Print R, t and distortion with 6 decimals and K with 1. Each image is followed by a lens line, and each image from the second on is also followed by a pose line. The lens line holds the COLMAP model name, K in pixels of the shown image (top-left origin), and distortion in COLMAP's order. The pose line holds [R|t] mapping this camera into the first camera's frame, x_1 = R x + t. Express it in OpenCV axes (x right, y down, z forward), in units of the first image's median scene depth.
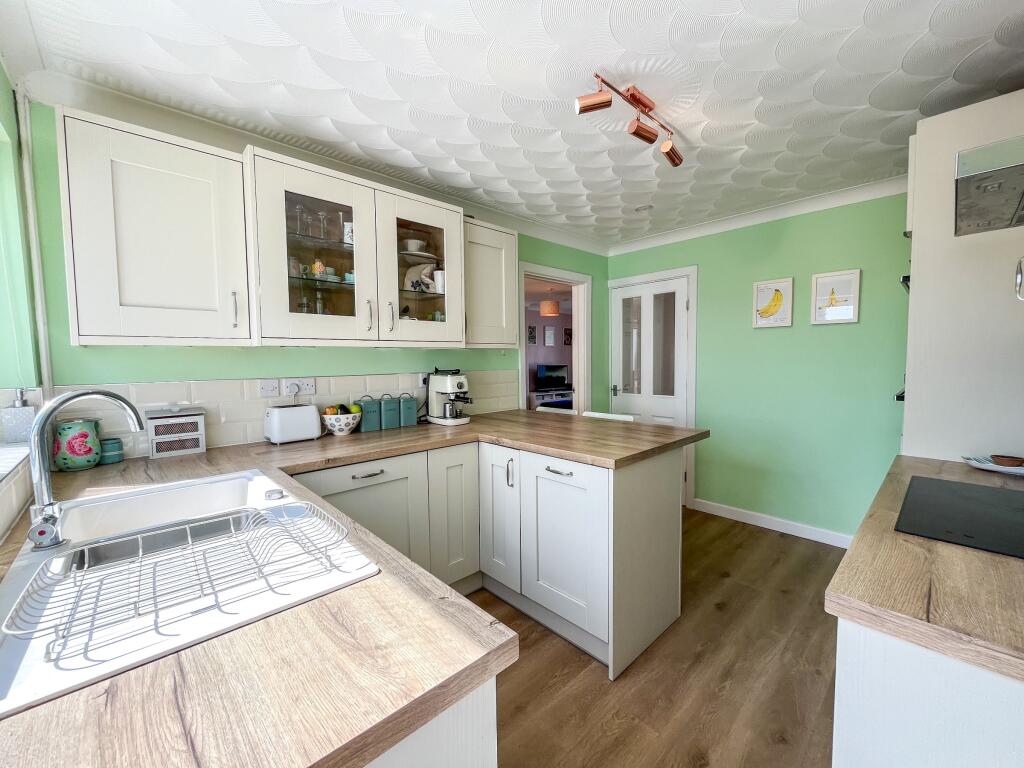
lens RADIAL K [[412.1, 0, 511.2], [0, 412.1, 382.6], [0, 0, 1]] dist [-0.001993, 0.000028]
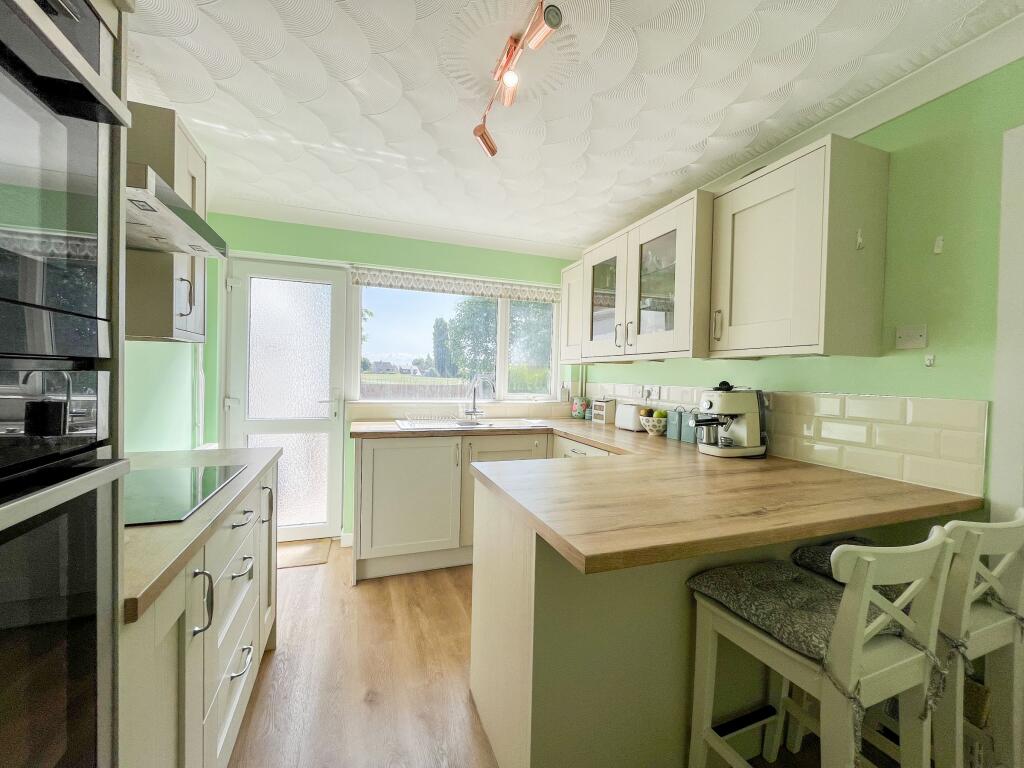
lens RADIAL K [[412.6, 0, 510.3], [0, 412.6, 383.6], [0, 0, 1]] dist [-0.001022, -0.000055]
pose [[-0.383672, 0.022028, -0.923207, 0.826592], [-0.071274, 0.996027, 0.053386, -0.053289], [0.920715, 0.086284, -0.380578, 1.039350]]
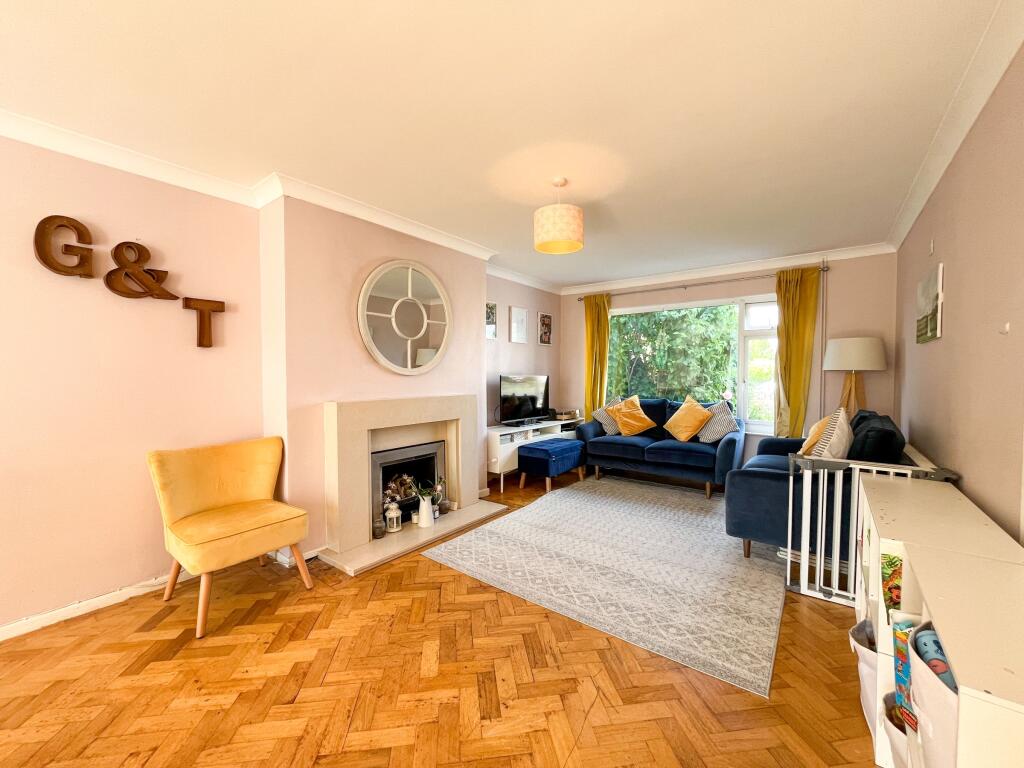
lens RADIAL K [[412.1, 0, 510.5], [0, 412.1, 383.2], [0, 0, 1]] dist [-0.004626, 0.000180]
pose [[0.986139, 0.010923, 0.165560, -0.043241], [-0.006029, 0.999531, -0.030032, -0.063330], [-0.165811, 0.028618, 0.985742, 1.791322]]
